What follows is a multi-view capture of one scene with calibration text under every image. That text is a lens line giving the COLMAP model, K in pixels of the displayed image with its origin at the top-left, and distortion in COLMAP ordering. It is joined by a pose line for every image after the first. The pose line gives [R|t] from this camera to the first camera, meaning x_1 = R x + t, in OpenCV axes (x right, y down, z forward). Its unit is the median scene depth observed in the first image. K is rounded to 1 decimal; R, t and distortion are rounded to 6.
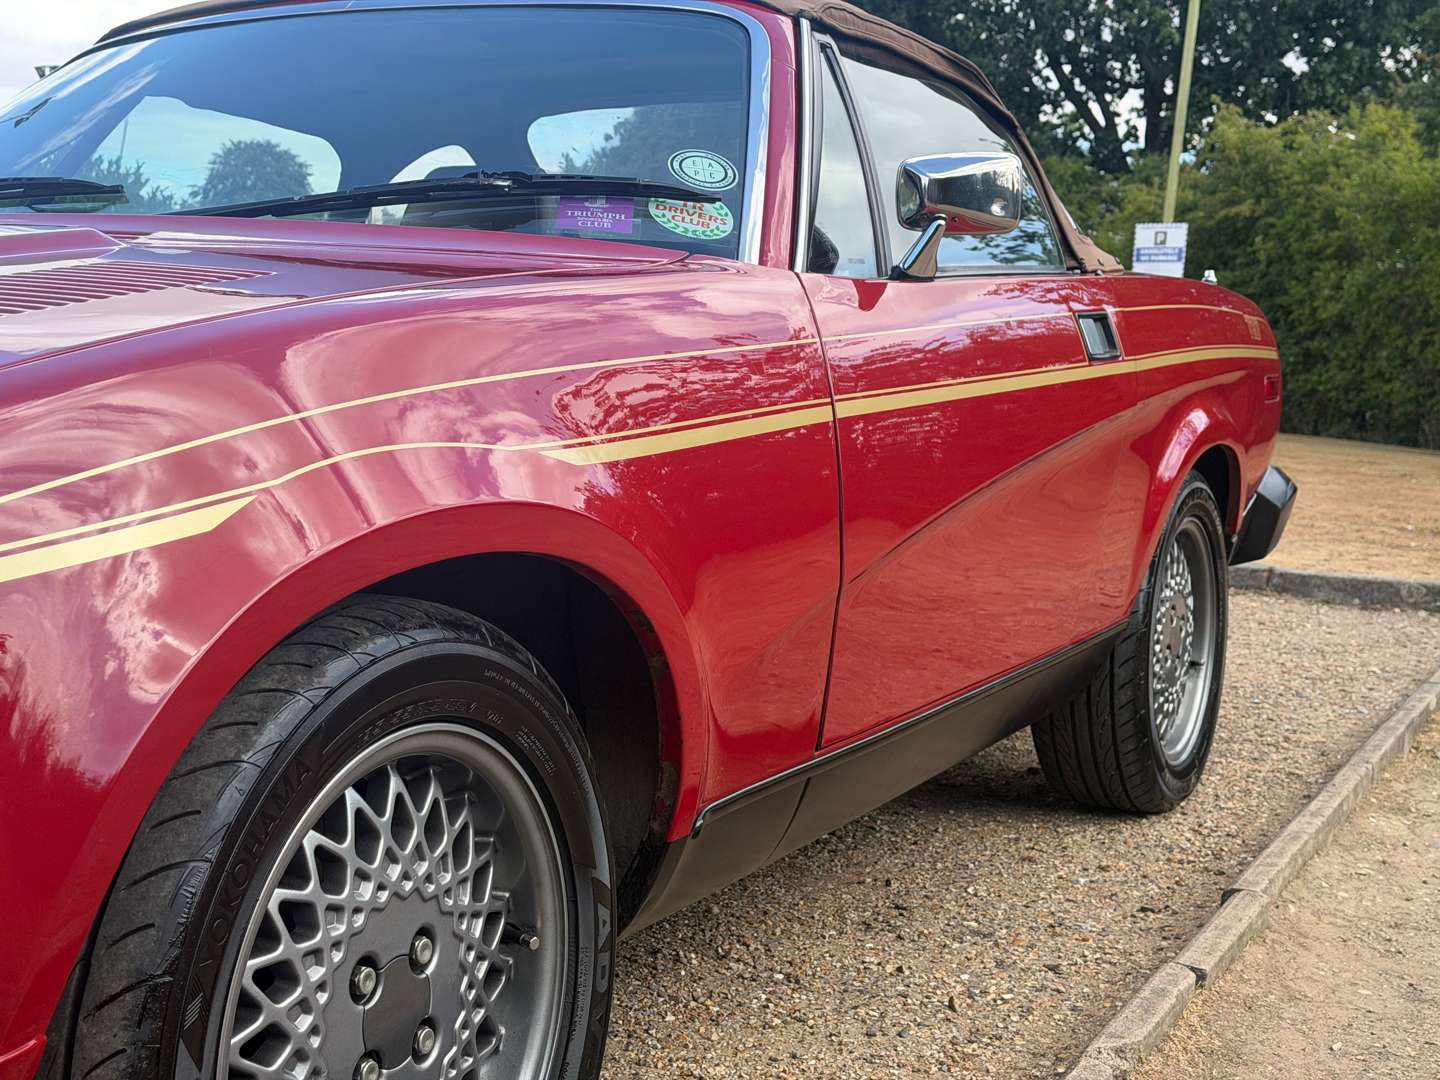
lens RADIAL K [[2007.5, 0, 726.8], [0, 2007.5, 531.3], [0, 0, 1]] dist [0.127737, -0.033613]
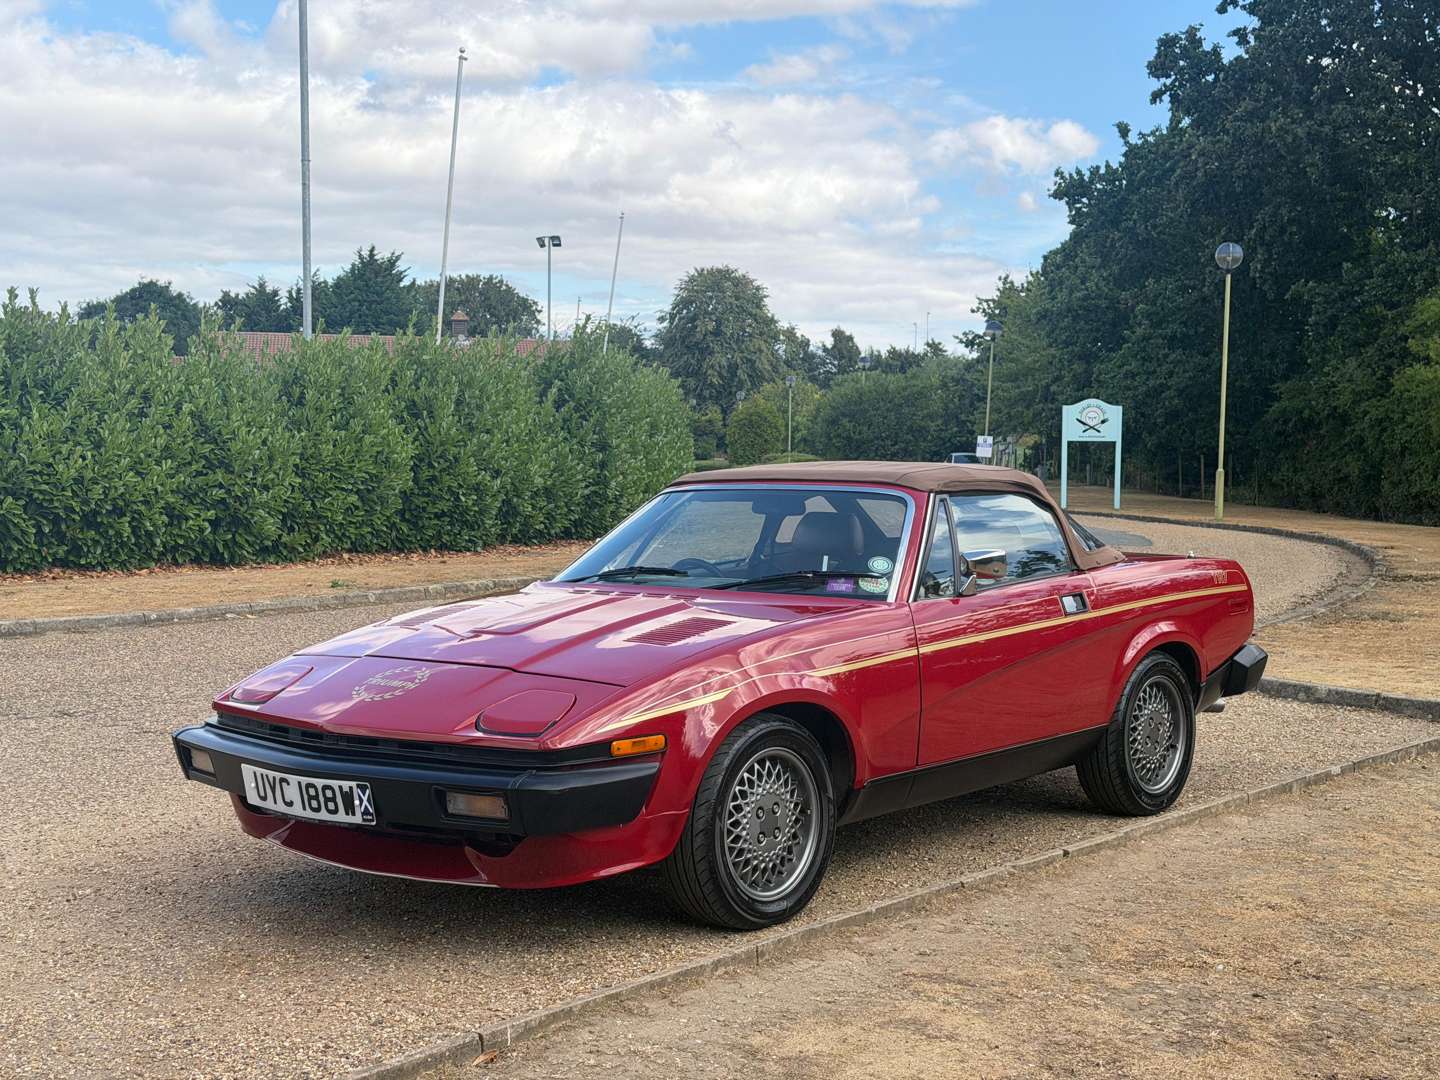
lens RADIAL K [[2007.5, 0, 726.8], [0, 2007.5, 531.3], [0, 0, 1]] dist [0.127737, -0.033613]
pose [[0.975173, -0.012661, -0.221084, 0.050750], [0.001255, 0.998664, -0.051656, -0.009641], [0.221442, 0.050096, 0.973886, -0.229236]]
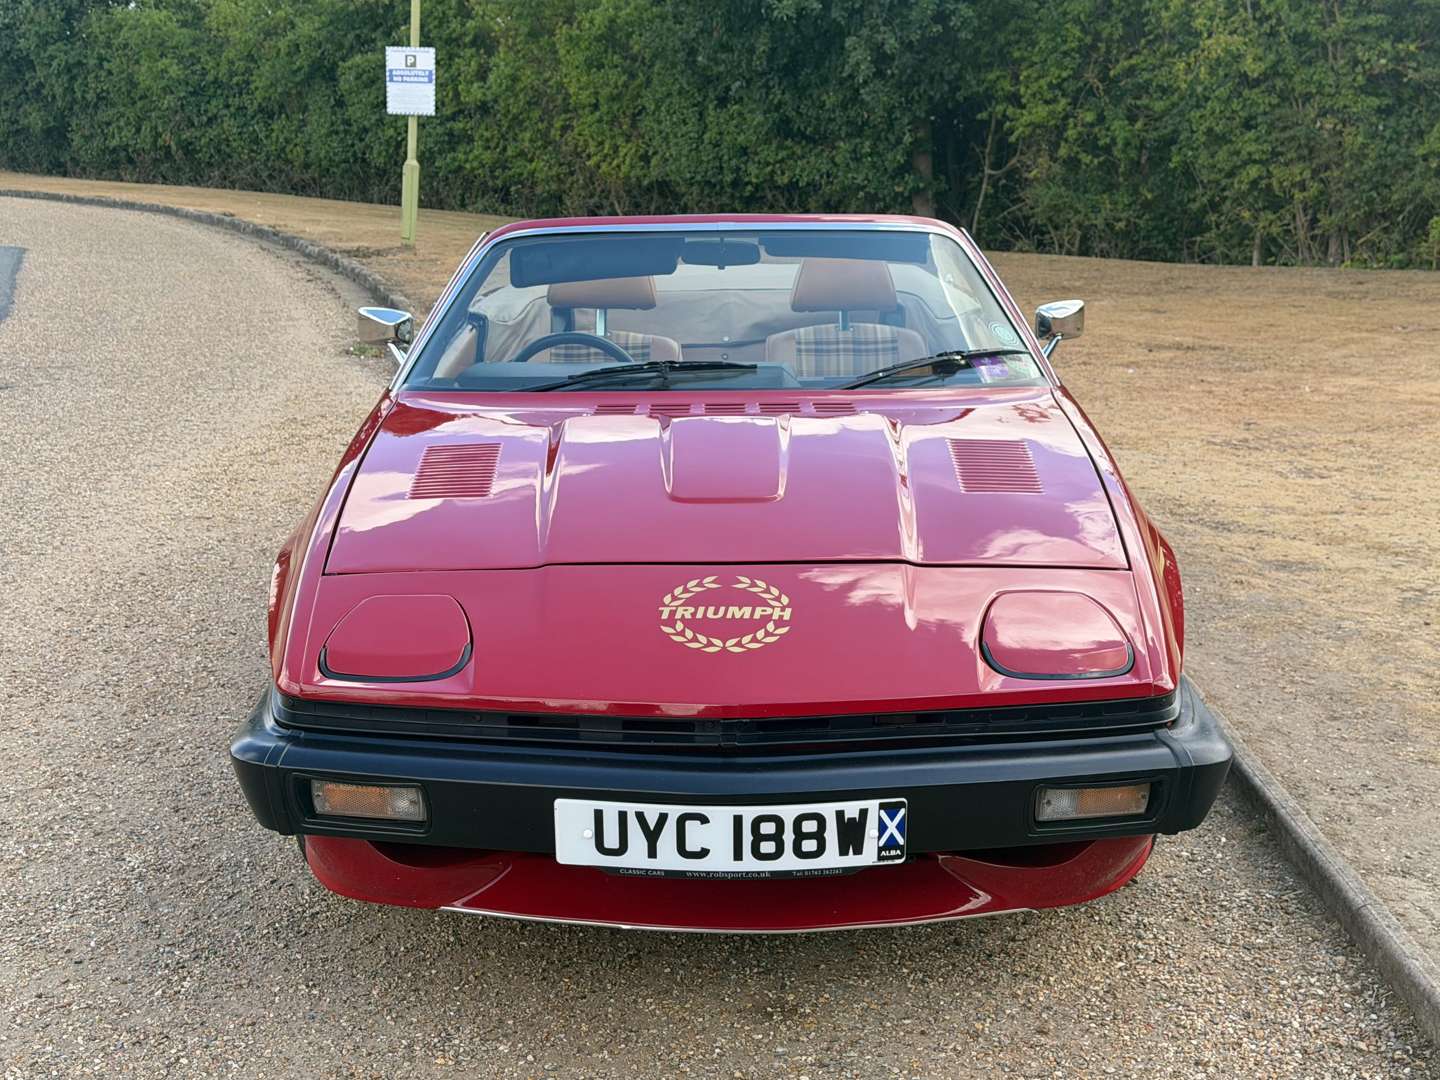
lens RADIAL K [[2007.5, 0, 726.8], [0, 2007.5, 531.3], [0, 0, 1]] dist [0.127737, -0.033613]
pose [[0.887970, -0.119515, 0.444102, -0.157528], [0.061550, 0.987840, 0.142775, -0.037189], [-0.455765, -0.099445, 0.884528, -0.093774]]
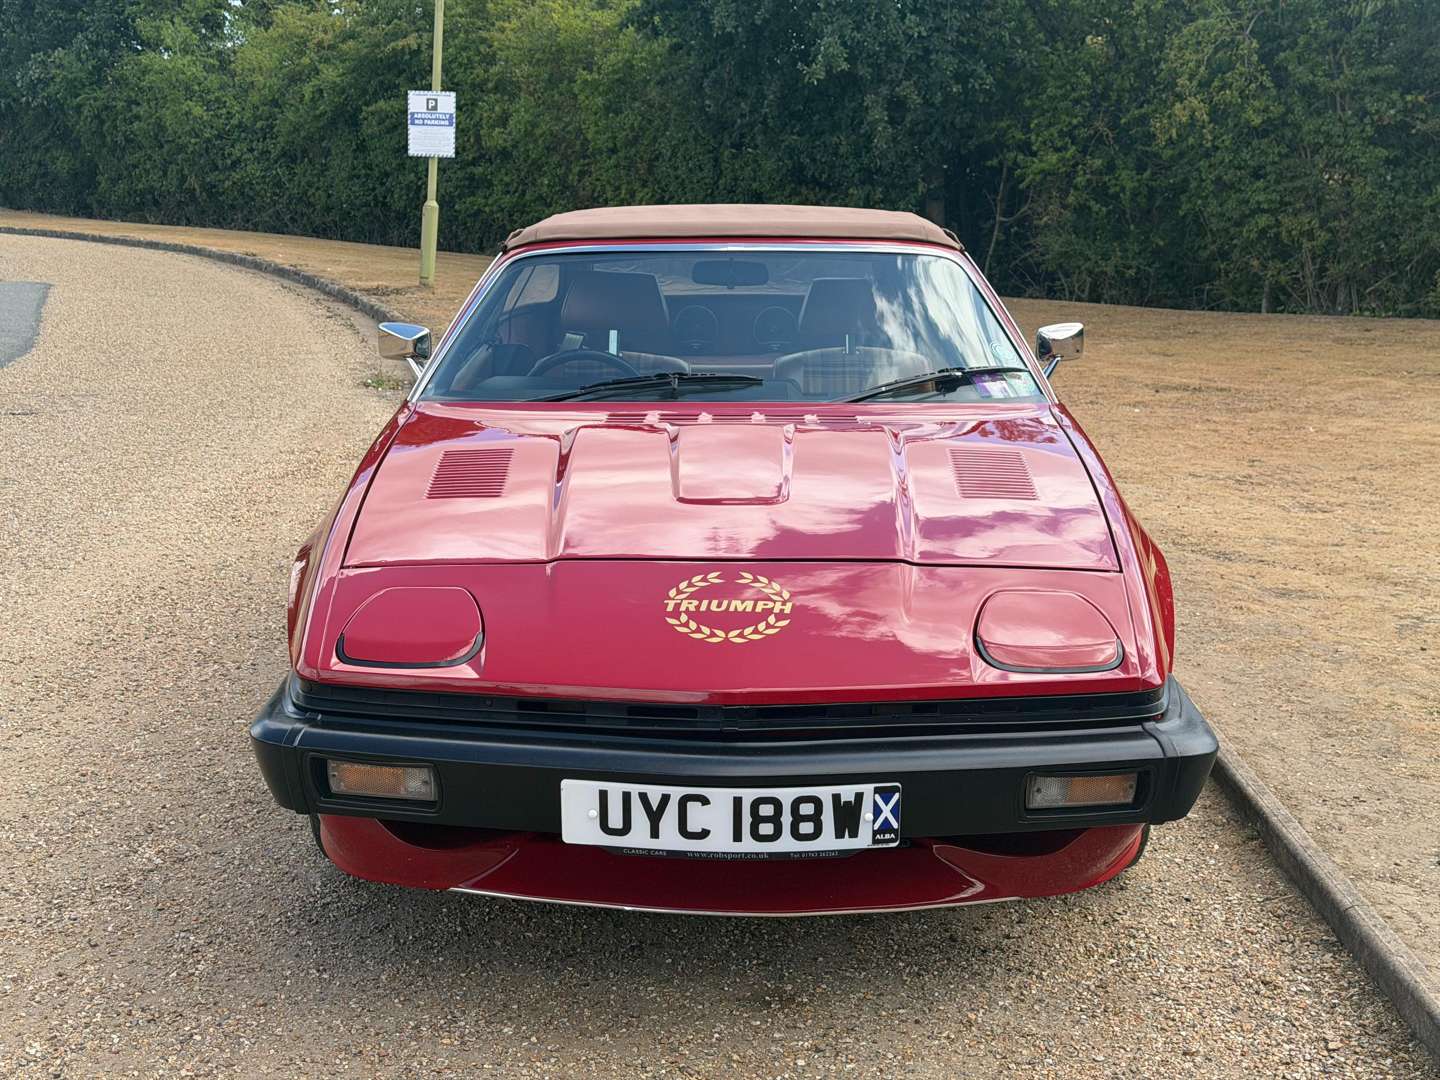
lens RADIAL K [[2001.2, 0, 720.5], [0, 2001.2, 506.6], [0, 0, 1]] dist [0.143094, -0.034305]
pose [[0.893235, -0.094016, 0.439651, -0.160247], [0.051848, 0.992908, 0.106986, -0.033083], [-0.446591, -0.072769, 0.891774, -0.100402]]
